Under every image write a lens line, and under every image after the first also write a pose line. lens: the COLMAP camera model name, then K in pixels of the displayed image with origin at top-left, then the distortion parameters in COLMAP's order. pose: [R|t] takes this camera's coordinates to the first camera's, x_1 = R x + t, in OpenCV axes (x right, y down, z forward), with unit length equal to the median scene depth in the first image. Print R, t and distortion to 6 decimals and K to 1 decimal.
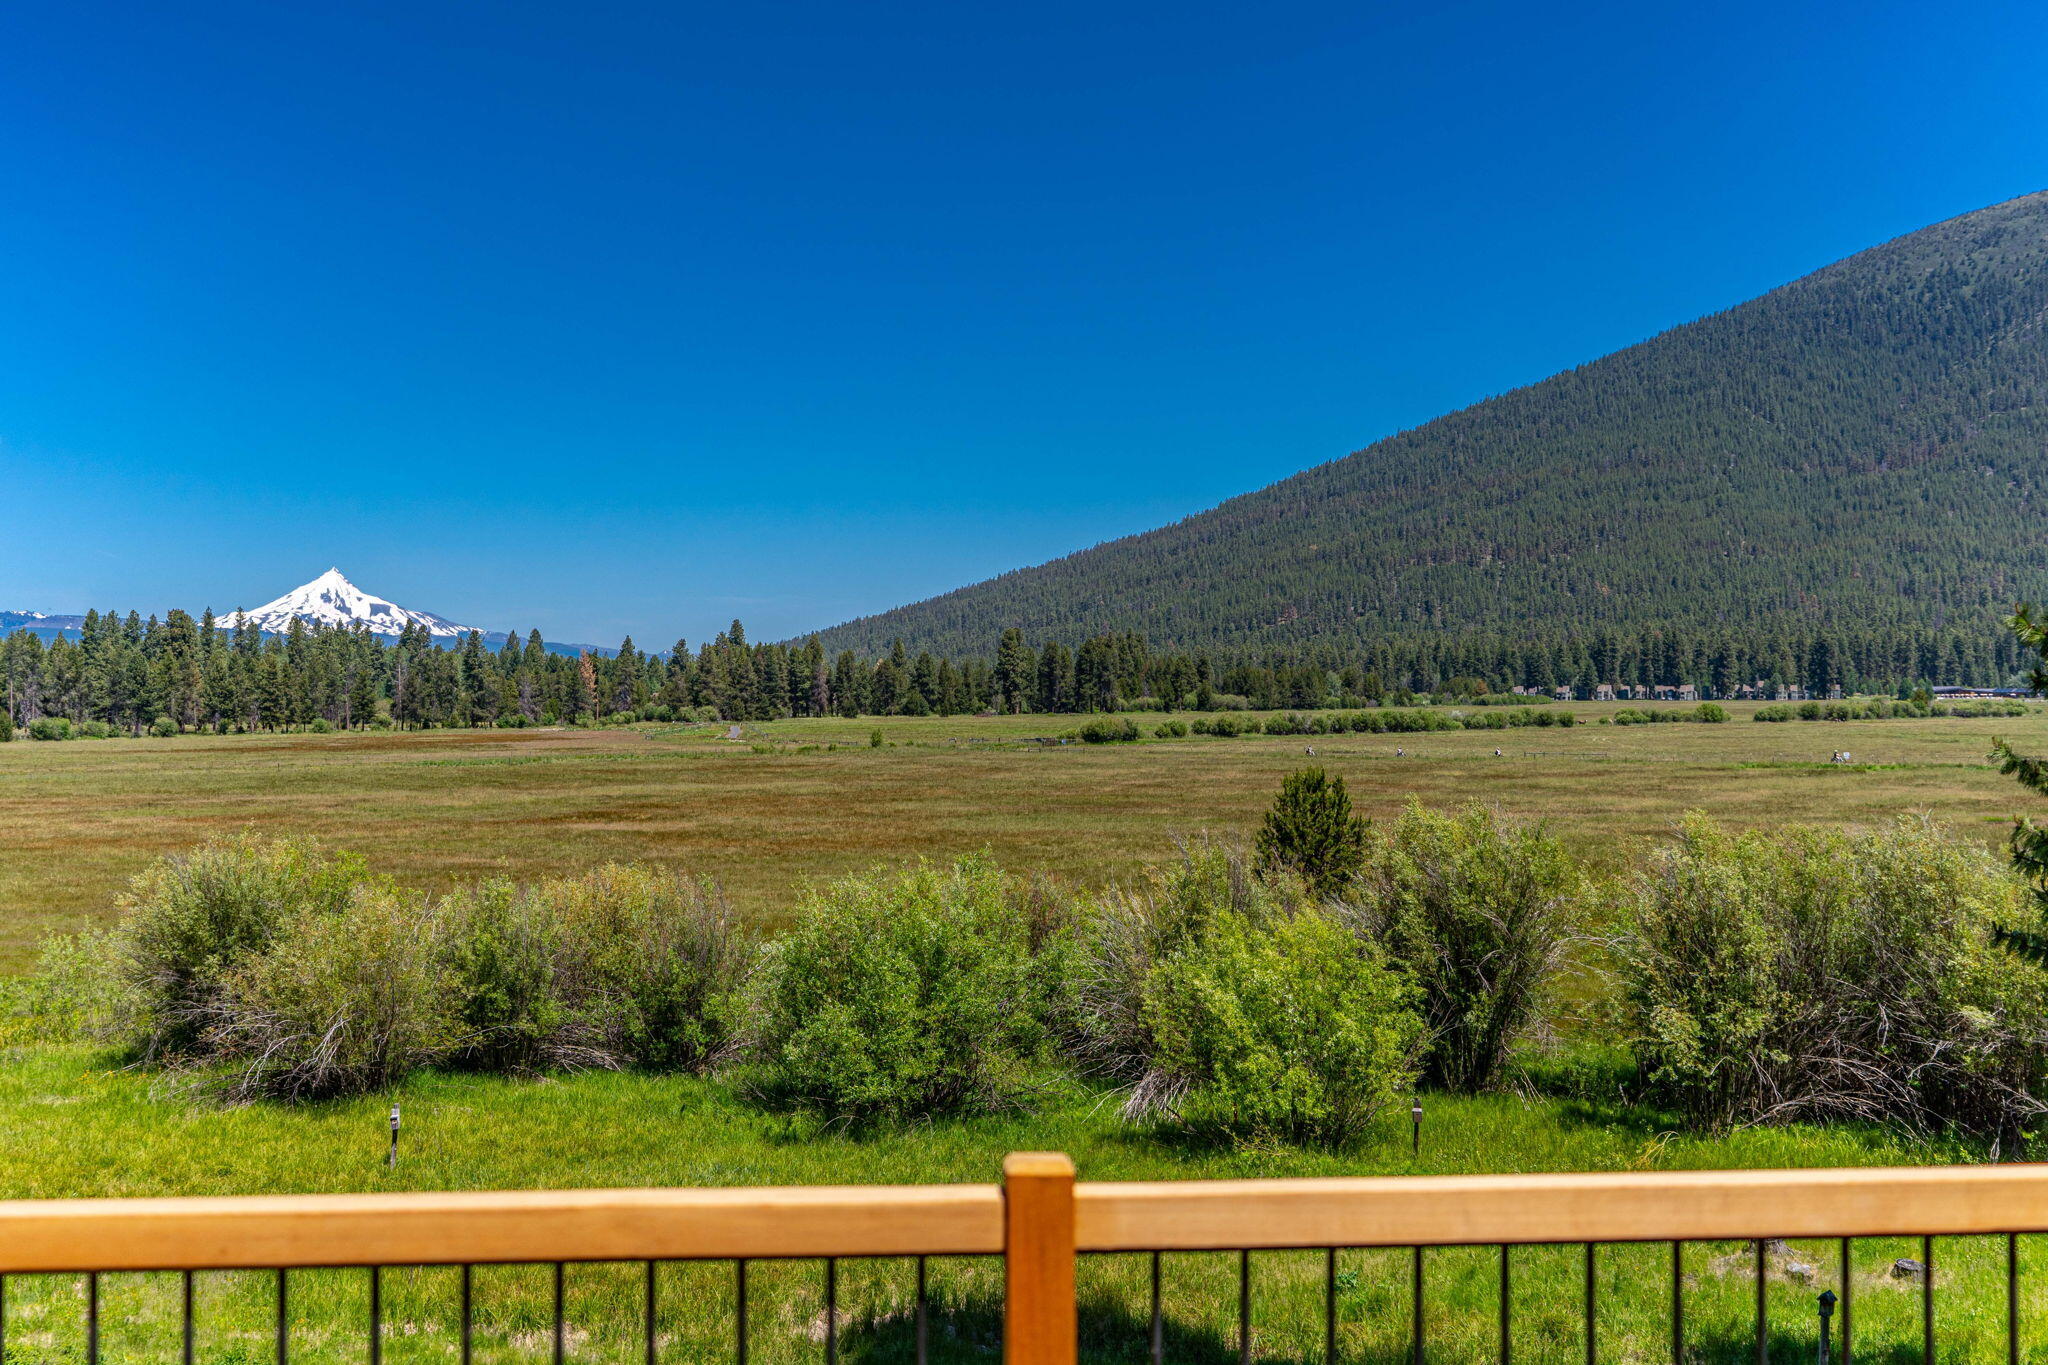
lens RADIAL K [[2079.1, 0, 1024.0], [0, 2079.1, 682.5], [0, 0, 1]] dist [0.021804, -0.002104]
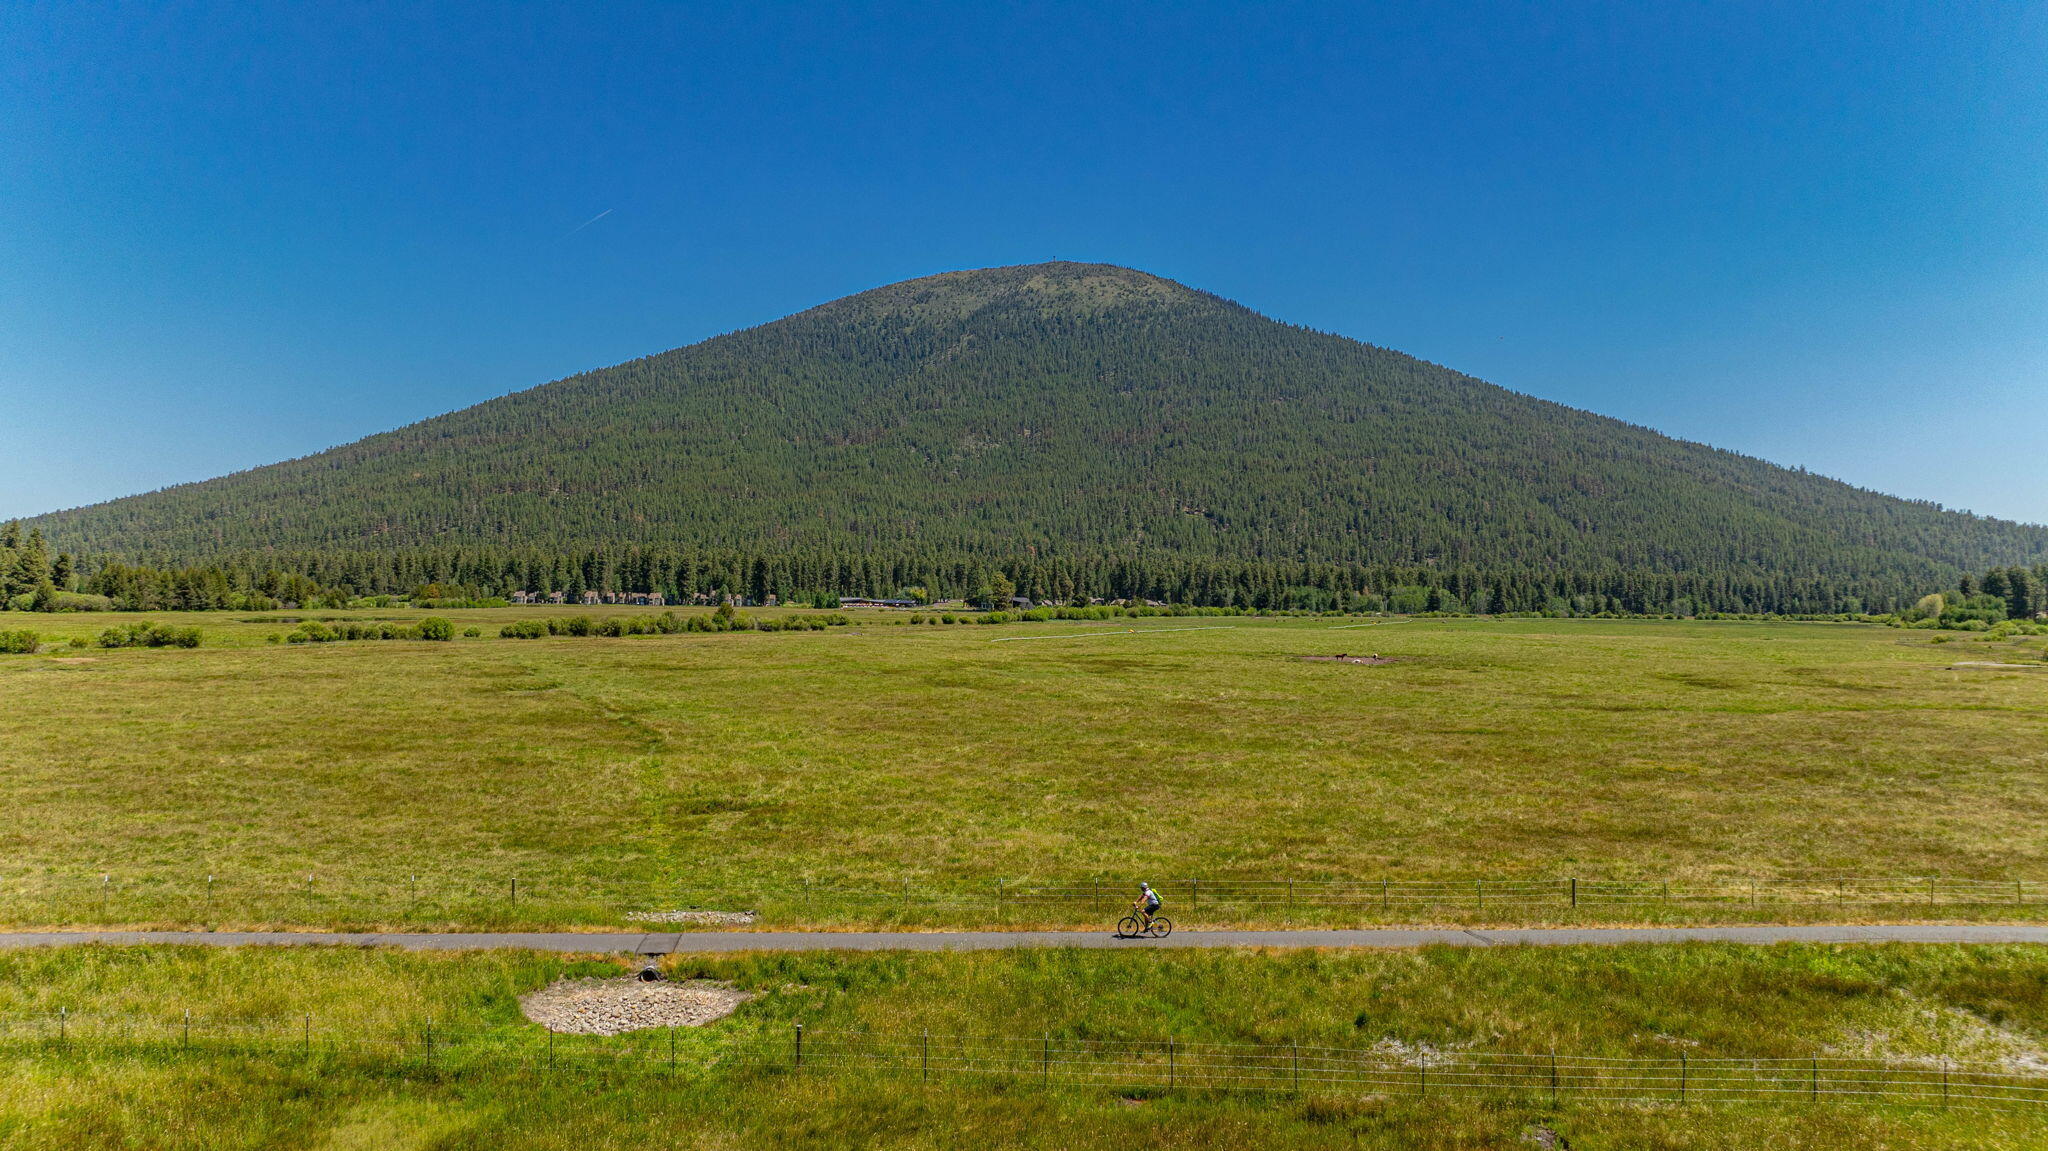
lens RADIAL K [[1371.8, 0, 1024.0], [0, 1371.8, 575.5], [0, 0, 1]] dist [-0.003346, -0.000452]
pose [[0.882492, 0.024254, 0.469701, 0.093883], [-0.019818, 0.999700, -0.014386, -0.001157], [-0.469909, 0.003387, 0.882708, 0.135424]]
